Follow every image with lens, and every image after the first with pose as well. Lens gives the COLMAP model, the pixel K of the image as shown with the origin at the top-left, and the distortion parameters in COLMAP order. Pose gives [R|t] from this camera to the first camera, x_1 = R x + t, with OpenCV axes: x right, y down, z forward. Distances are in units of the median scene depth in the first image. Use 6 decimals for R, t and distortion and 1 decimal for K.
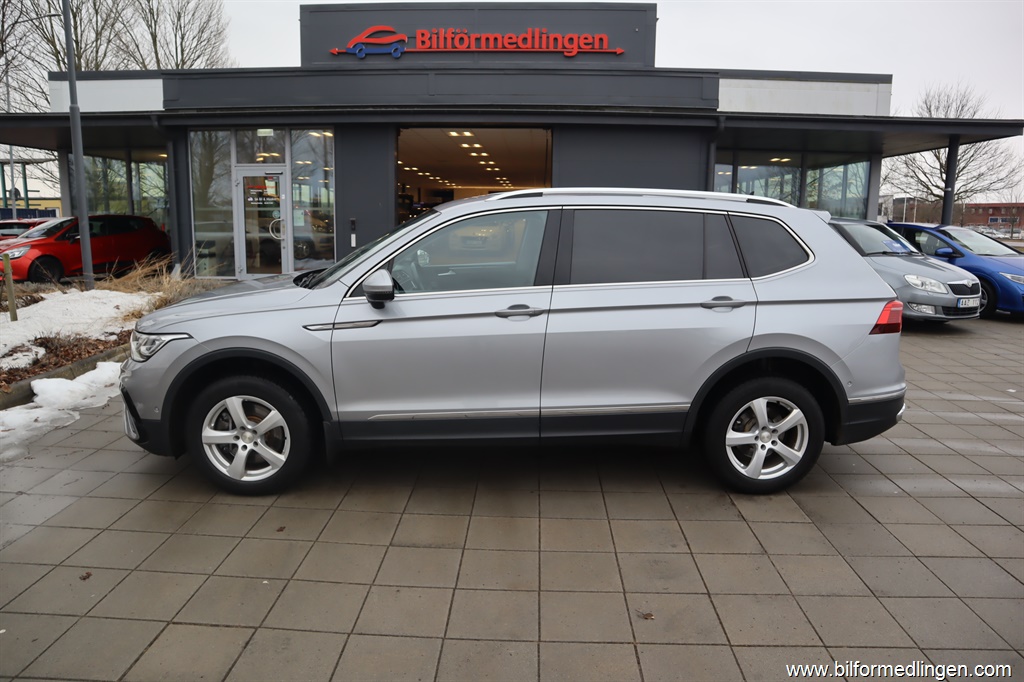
lens RADIAL K [[707.4, 0, 512.0], [0, 707.4, 341.0], [0, 0, 1]] dist [-0.123551, 0.075938]
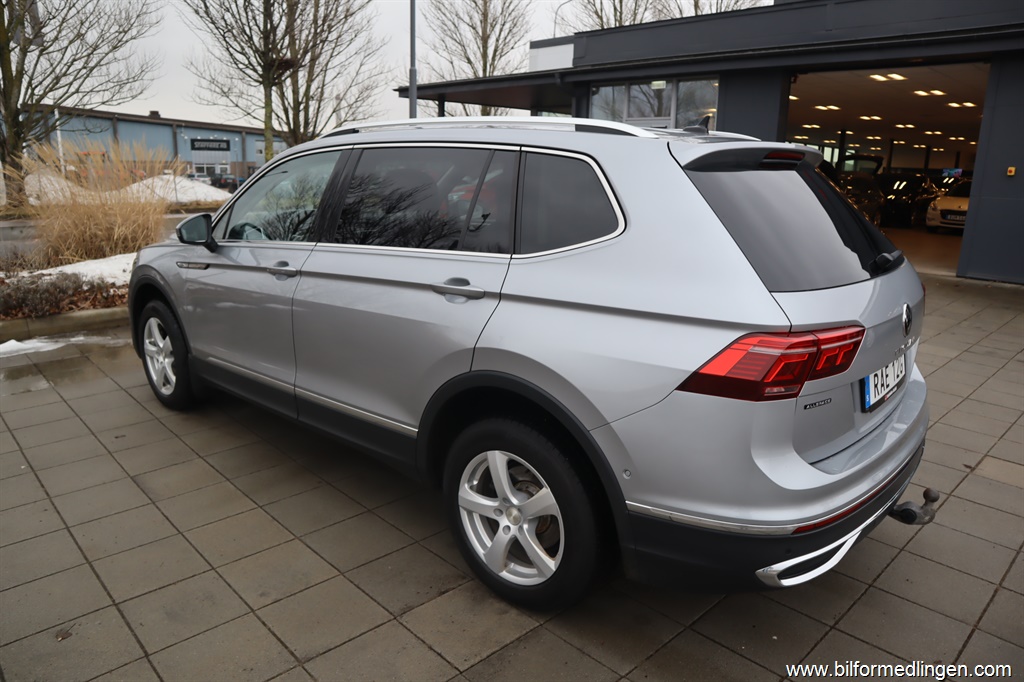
lens RADIAL K [[707.4, 0, 512.0], [0, 707.4, 341.0], [0, 0, 1]] dist [-0.123551, 0.075938]
pose [[0.719213, 0.173371, -0.672811, 0.763903], [-0.138017, 0.984719, 0.106209, -0.081126], [0.680943, 0.016473, 0.732151, 0.547307]]
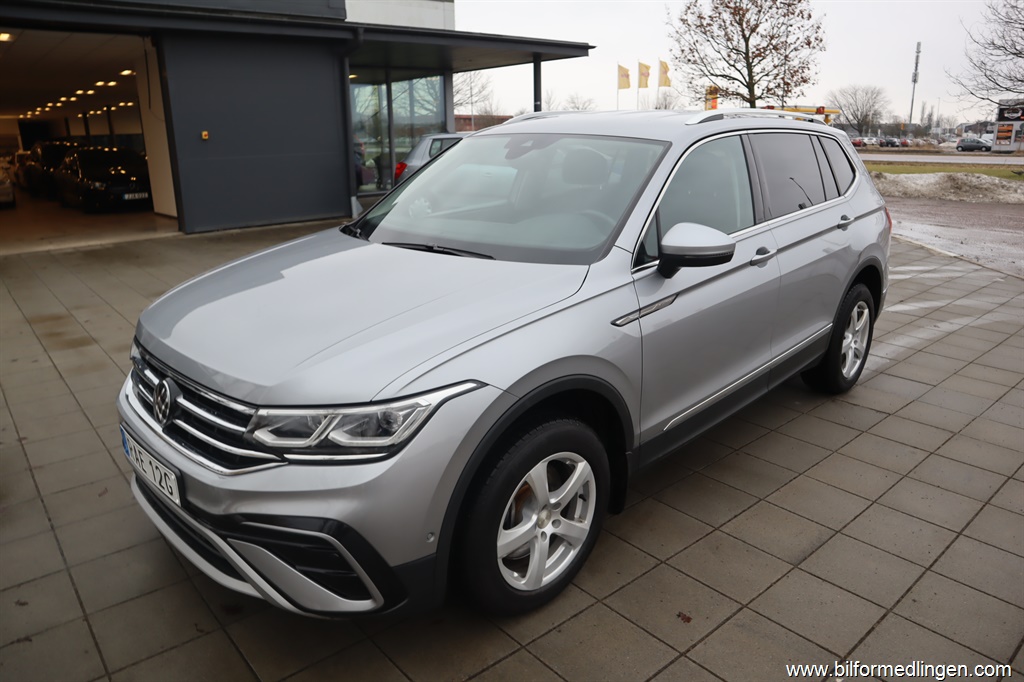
lens RADIAL K [[707.4, 0, 512.0], [0, 707.4, 341.0], [0, 0, 1]] dist [-0.123551, 0.075938]
pose [[0.737602, -0.216586, 0.639558, -0.746229], [0.145693, 0.975900, 0.162460, -0.117524], [-0.659331, -0.026652, 0.751381, 0.538903]]
